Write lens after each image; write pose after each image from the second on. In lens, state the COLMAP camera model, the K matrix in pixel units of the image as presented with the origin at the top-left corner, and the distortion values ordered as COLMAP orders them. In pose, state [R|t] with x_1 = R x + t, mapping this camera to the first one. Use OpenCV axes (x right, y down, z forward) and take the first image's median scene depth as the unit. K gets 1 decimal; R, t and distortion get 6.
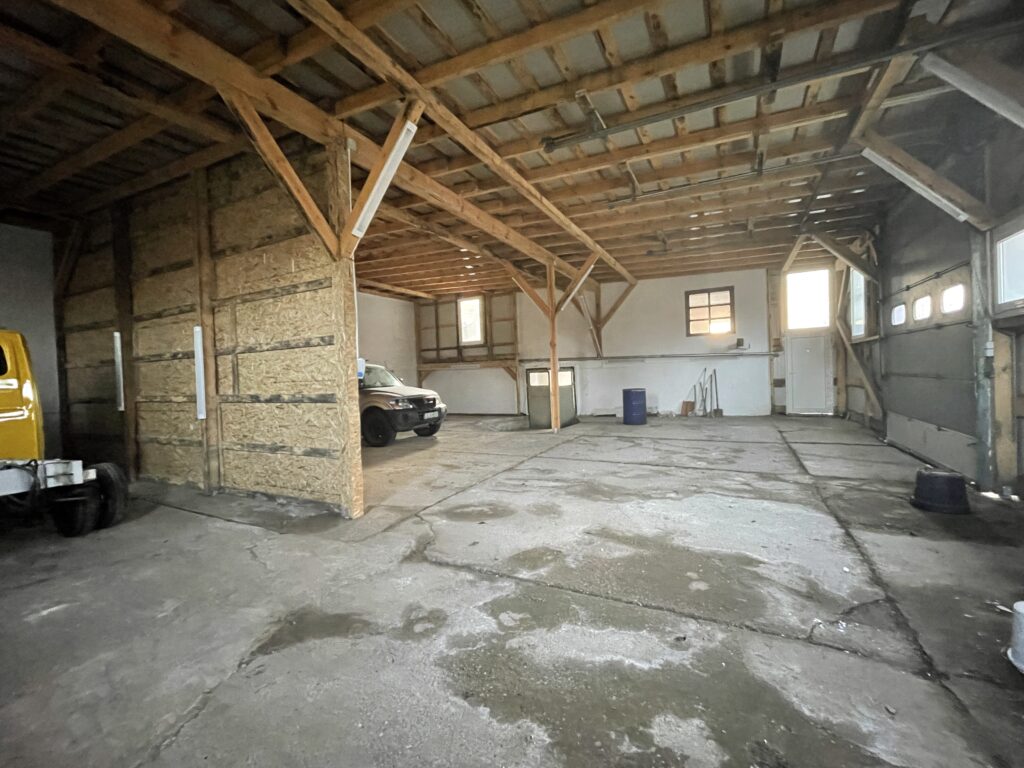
lens RADIAL K [[430.8, 0, 510.8], [0, 430.8, 382.3], [0, 0, 1]] dist [-0.003654, -0.000388]
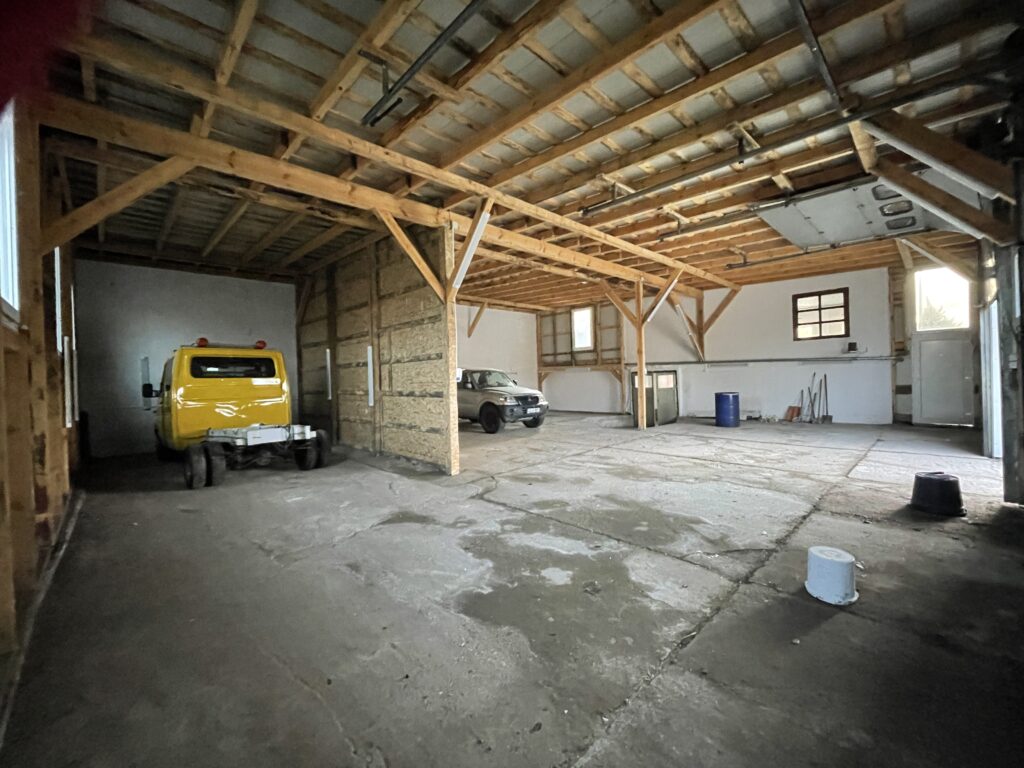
lens RADIAL K [[415.5, 0, 512.0], [0, 415.5, 384.0], [0, 0, 1]] dist [0.000158, -0.000064]
pose [[0.945739, 0.015239, -0.324568, 0.253667], [-0.013628, 0.999881, 0.007236, -0.012077], [0.324640, -0.002420, 0.945835, -0.258512]]
